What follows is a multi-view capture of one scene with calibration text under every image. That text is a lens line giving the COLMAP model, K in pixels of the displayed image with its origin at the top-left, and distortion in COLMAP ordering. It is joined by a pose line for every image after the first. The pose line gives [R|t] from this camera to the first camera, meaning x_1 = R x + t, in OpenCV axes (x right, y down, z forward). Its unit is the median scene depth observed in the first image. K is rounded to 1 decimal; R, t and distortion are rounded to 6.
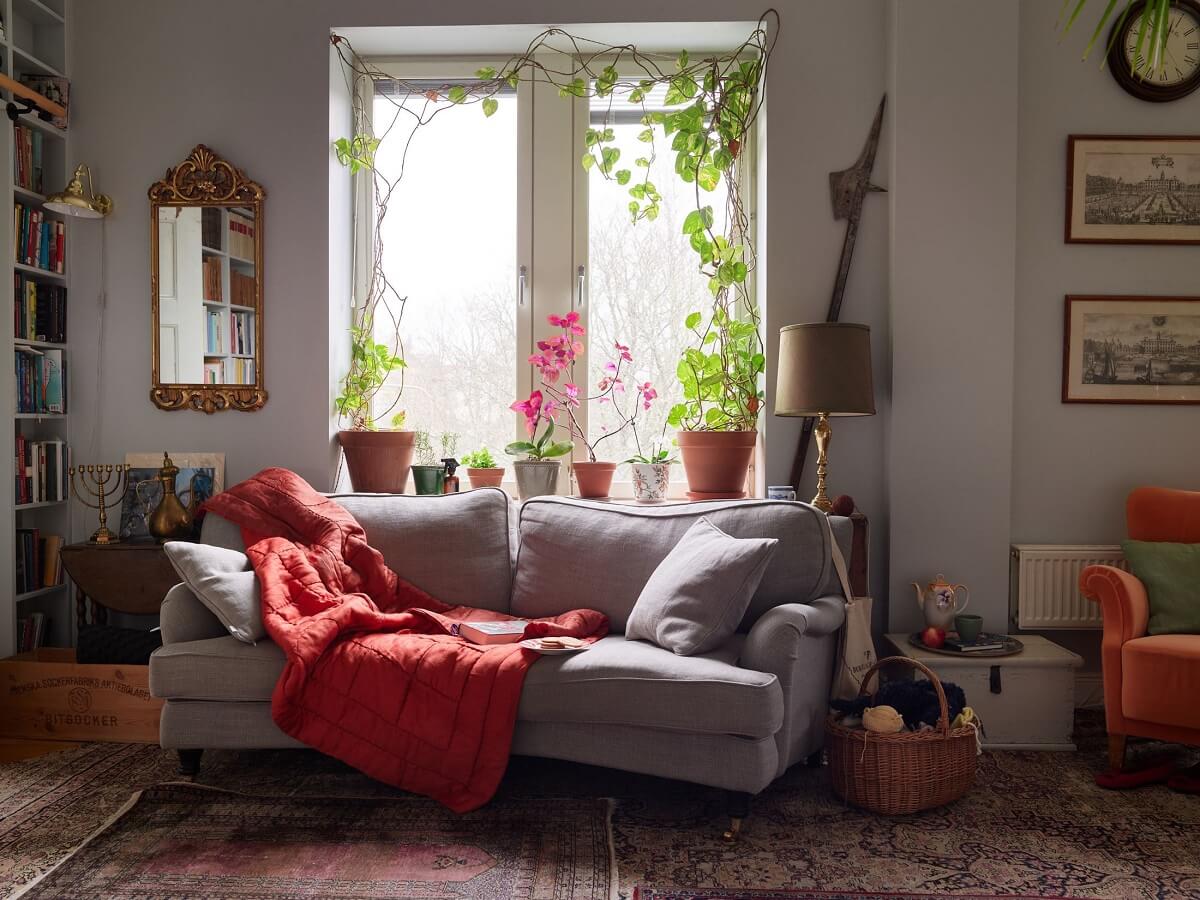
lens RADIAL K [[1032.8, 0, 603.0], [0, 1032.8, 443.2], [0, 0, 1]] dist [-0.028213, 0.015049]
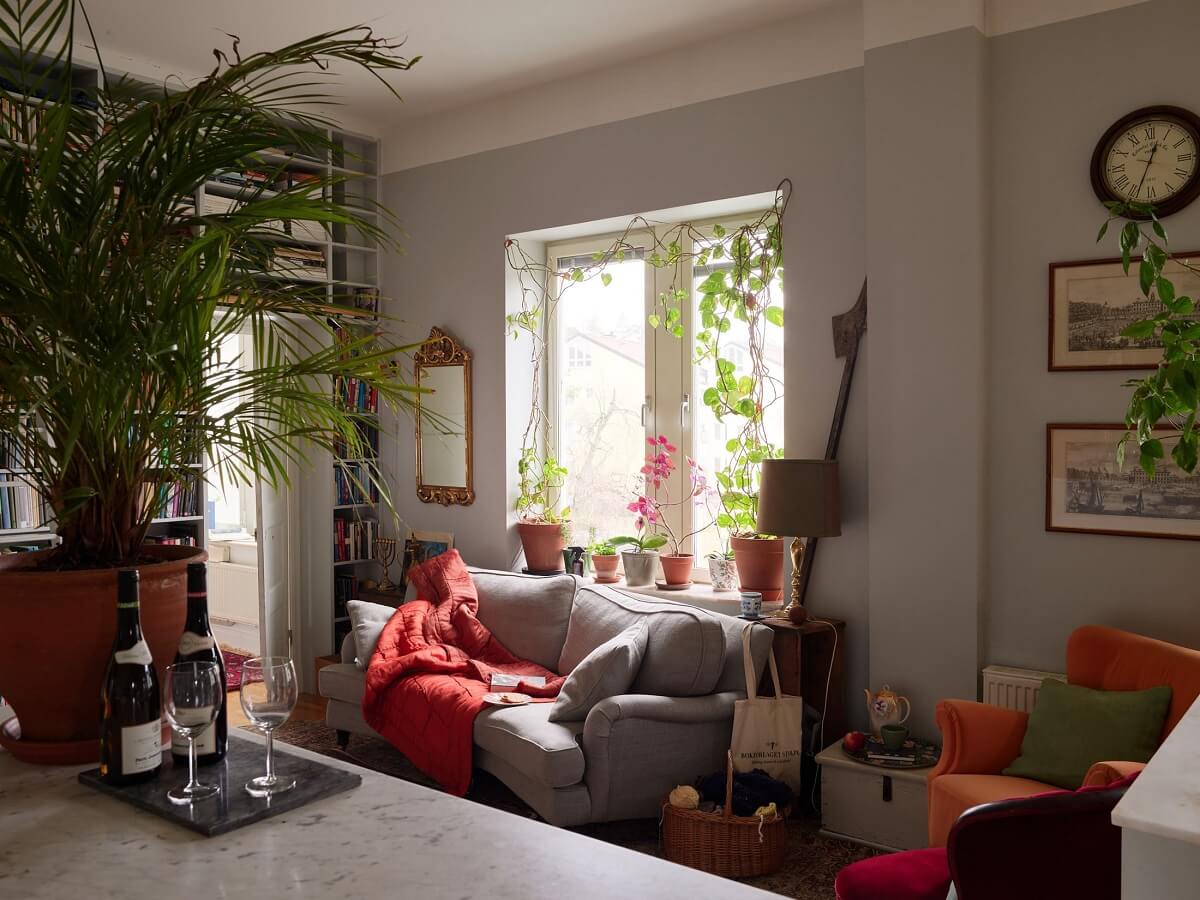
lens RADIAL K [[1032.8, 0, 603.0], [0, 1032.8, 443.2], [0, 0, 1]] dist [-0.028213, 0.015049]
pose [[0.808909, 0.003083, -0.587926, 0.742259], [-0.003402, 0.999994, 0.000563, -0.133543], [0.587924, 0.001545, 0.808915, -0.070859]]
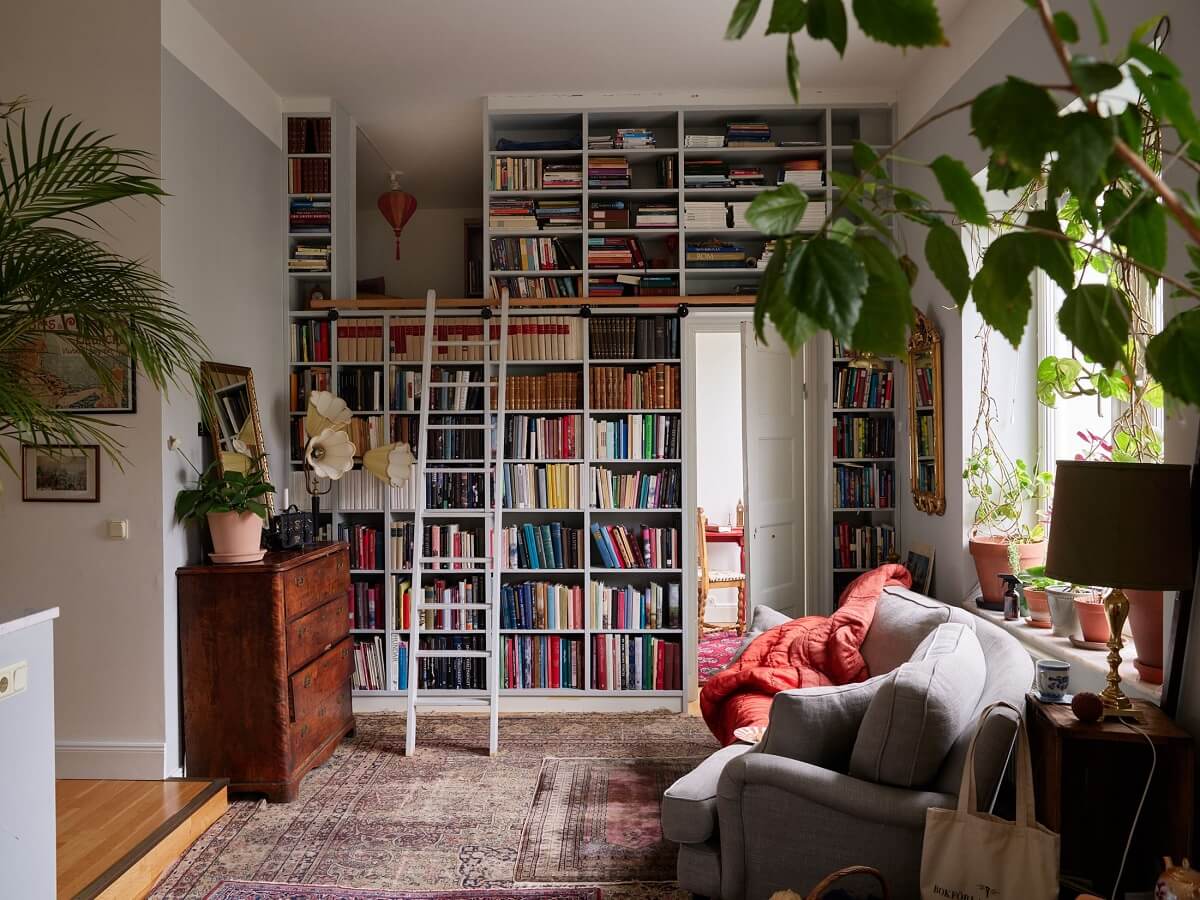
lens RADIAL K [[1032.8, 0, 603.0], [0, 1032.8, 443.2], [0, 0, 1]] dist [-0.028213, 0.015049]
pose [[0.015364, 0.001507, -0.999881, 0.965948], [-0.010187, 0.999947, 0.001351, -0.126320], [0.999830, 0.010165, 0.015379, 0.643735]]
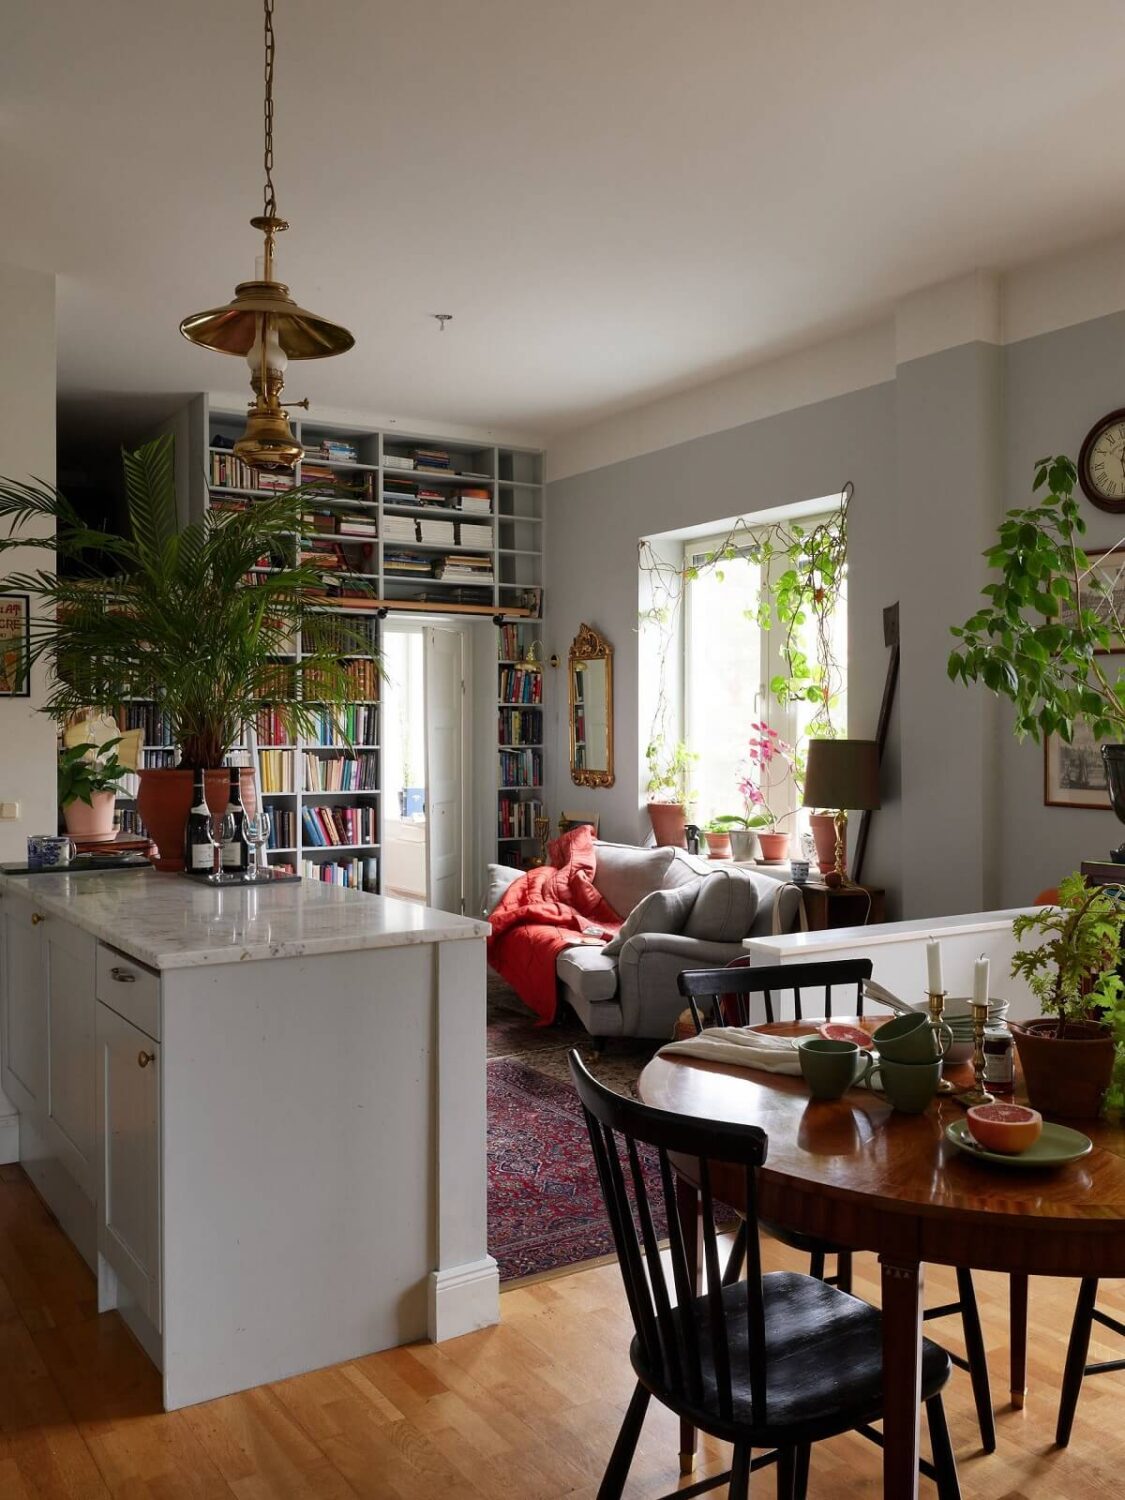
lens RADIAL K [[1296.7, 0, 556.4], [0, 1296.7, 746.7], [0, 0, 1]] dist [0.020756, -0.045791]
pose [[0.564594, 0.005492, -0.825351, 1.383435], [-0.011413, 0.999934, -0.001154, -0.100427], [0.825290, 0.010071, 0.564619, -0.204762]]
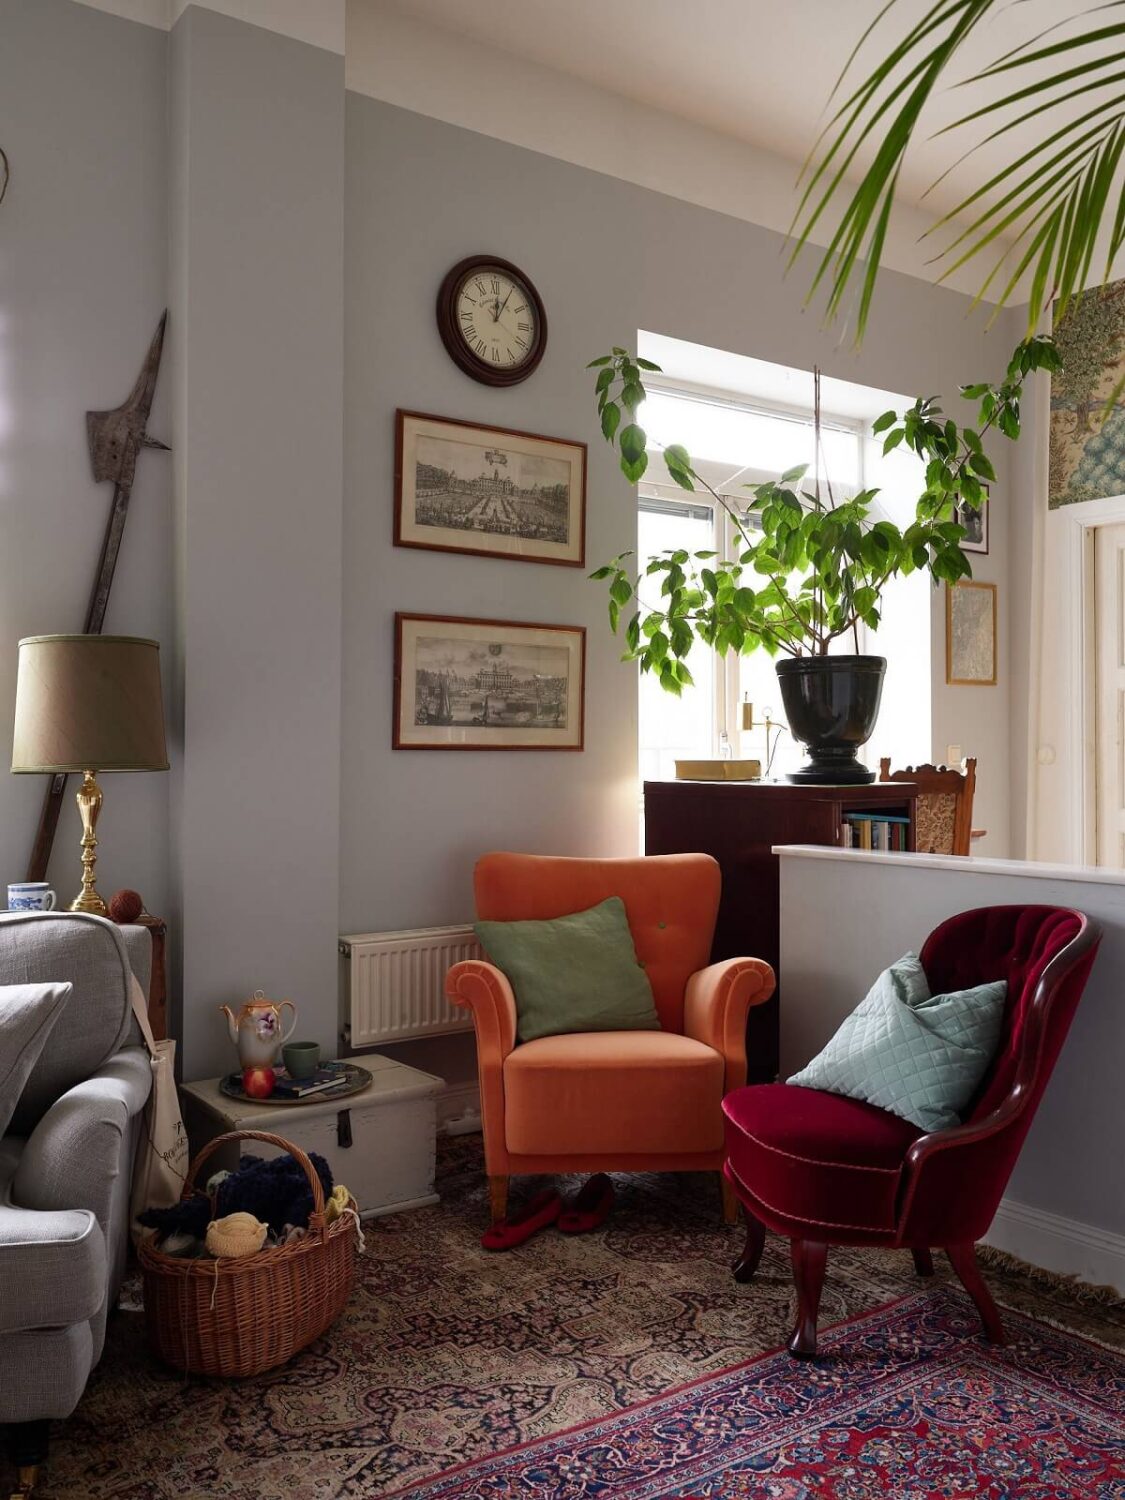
lens RADIAL K [[1296.7, 0, 556.4], [0, 1296.7, 746.7], [0, 0, 1]] dist [0.020756, -0.045791]
pose [[0.791067, -0.005192, 0.611707, -0.064221], [0.016213, 0.999791, -0.012481, -0.028988], [-0.611514, 0.019791, 0.790986, 0.153387]]
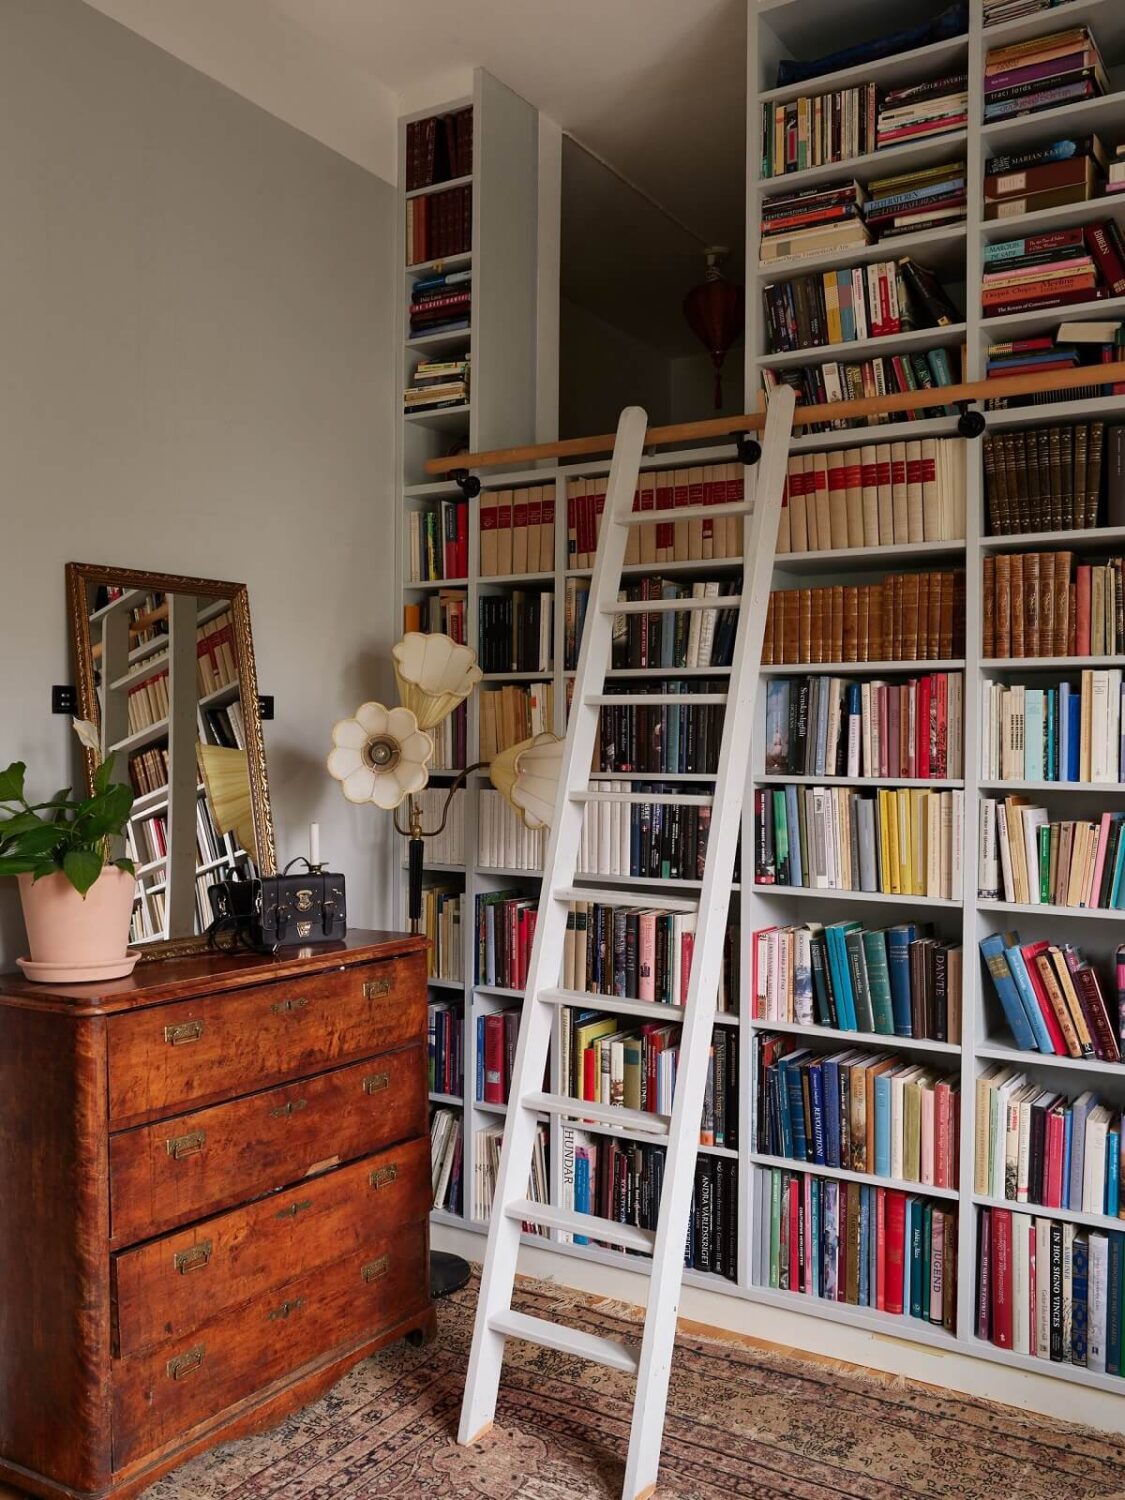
lens RADIAL K [[1291.0, 0, 559.9], [0, 1291.0, 747.3], [0, 0, 1]] dist [-0.028213, 0.015049]
pose [[-0.501950, -0.005612, -0.864879, 0.225067], [-0.021520, 0.999750, 0.006002, -0.119212], [0.864629, 0.021625, -0.501945, 0.823814]]
